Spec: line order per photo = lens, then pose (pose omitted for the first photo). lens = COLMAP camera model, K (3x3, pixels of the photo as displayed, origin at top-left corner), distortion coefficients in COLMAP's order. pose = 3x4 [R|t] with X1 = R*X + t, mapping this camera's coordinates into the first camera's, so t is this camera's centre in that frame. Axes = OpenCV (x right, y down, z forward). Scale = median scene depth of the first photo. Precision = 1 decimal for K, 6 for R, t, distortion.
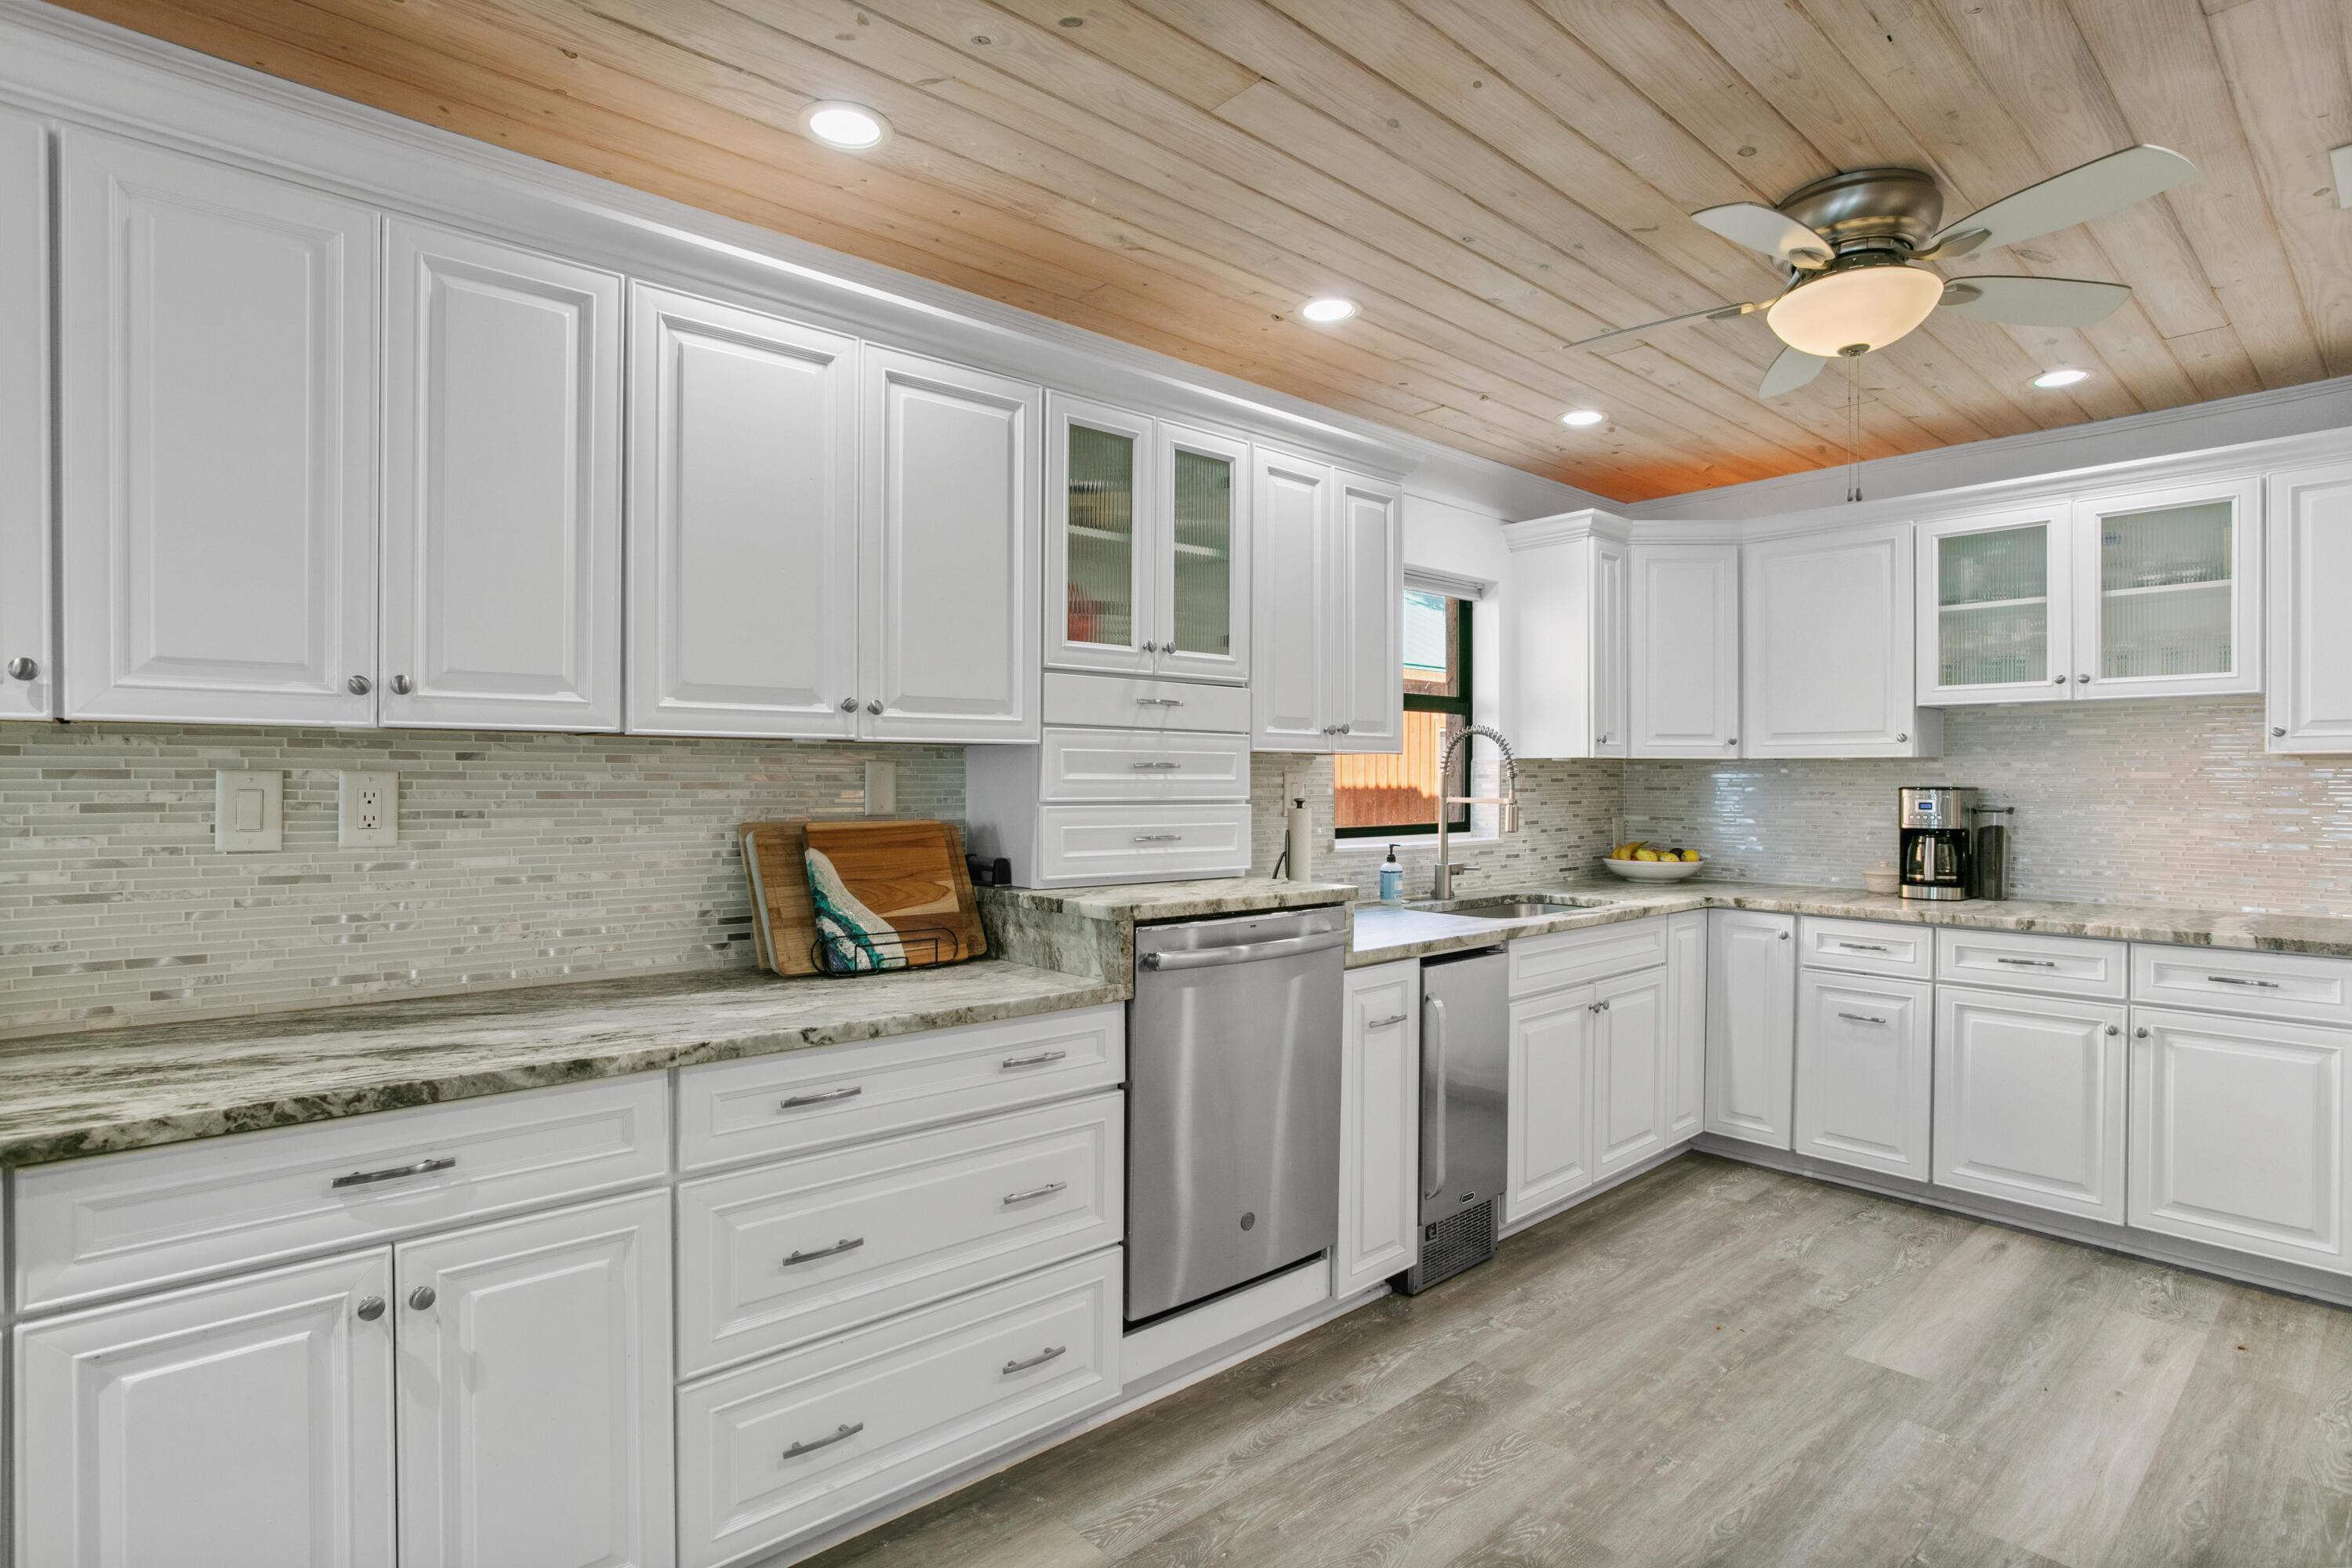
lens RADIAL K [[1194.7, 0, 1176.0], [0, 1194.7, 784.0], [0, 0, 1]] dist [-0.055236, 0.027388]
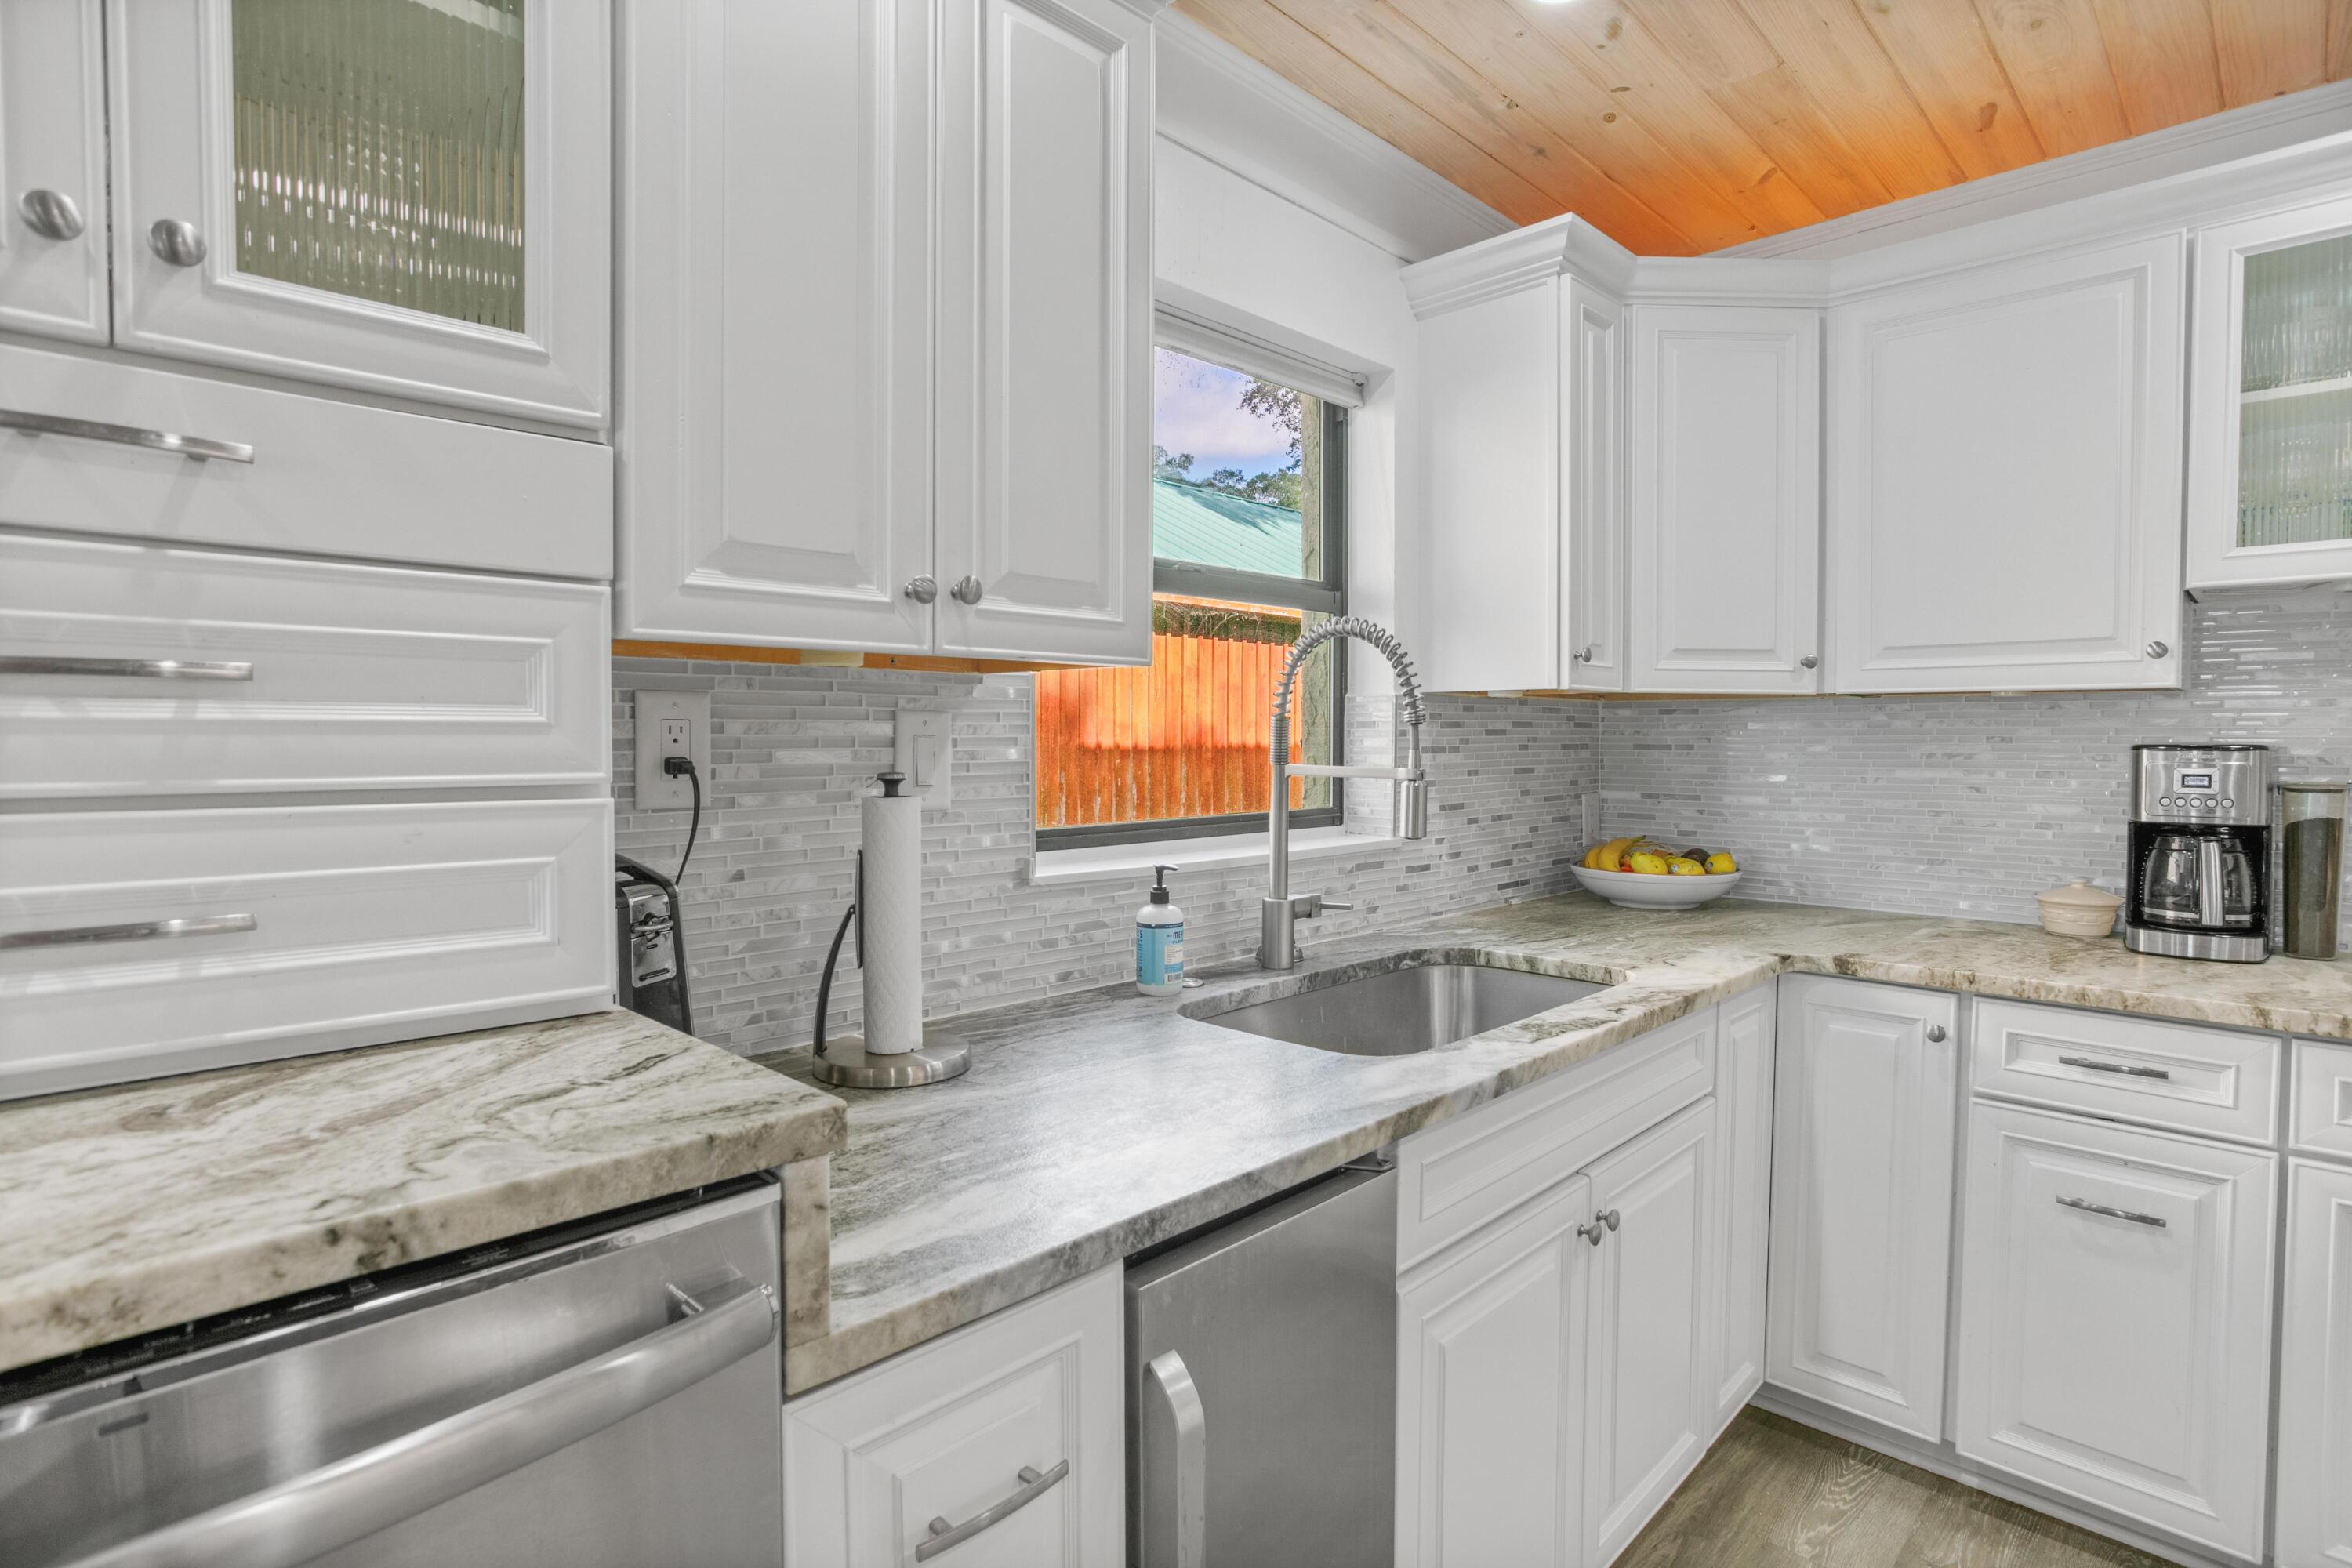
lens RADIAL K [[1189.5, 0, 1173.7], [0, 1189.5, 771.9], [0, 0, 1]] dist [-0.050233, 0.021064]
pose [[0.997888, -0.002444, 0.064917, 0.157755], [0.000787, 0.999674, 0.025529, 0.001382], [-0.064958, -0.025424, 0.997564, 0.539506]]
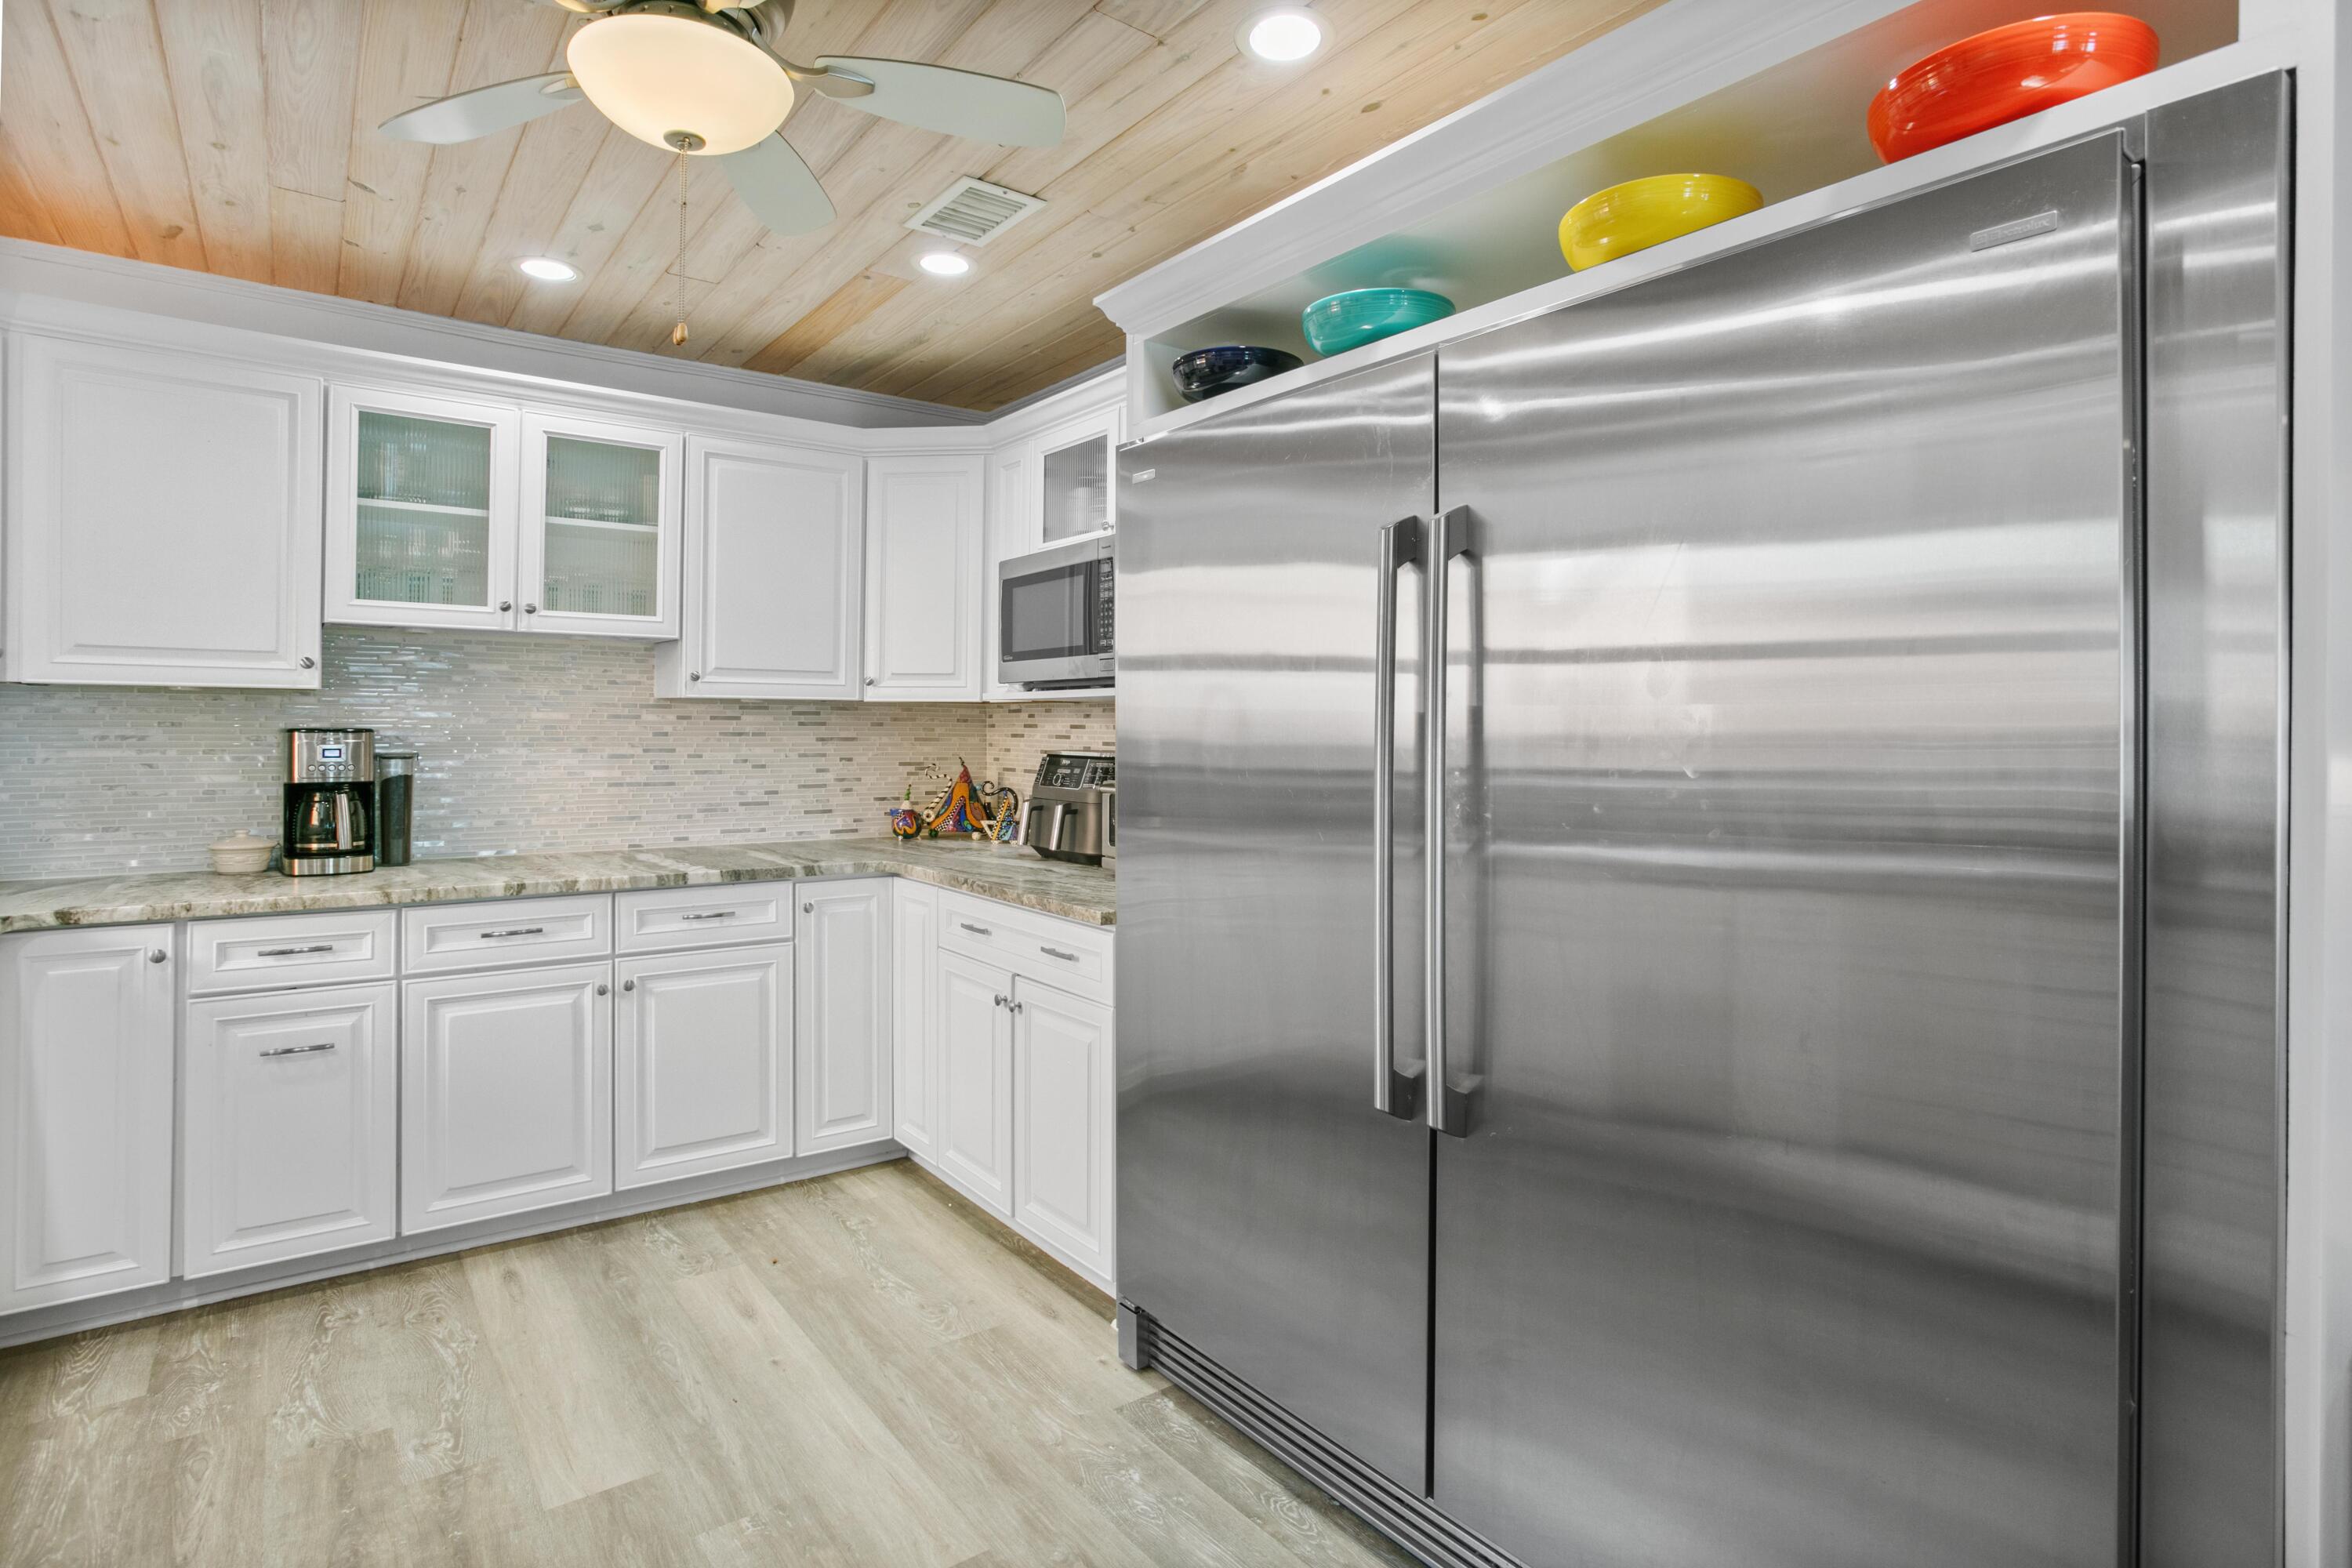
lens RADIAL K [[1202.4, 0, 1182.6], [0, 1202.4, 726.3], [0, 0, 1]] dist [-0.031191, 0.018114]
pose [[0.087622, -0.000081, 0.996154, -0.093362], [-0.004004, 0.999992, 0.000433, -0.001501], [-0.996146, -0.004027, 0.087620, 0.393446]]
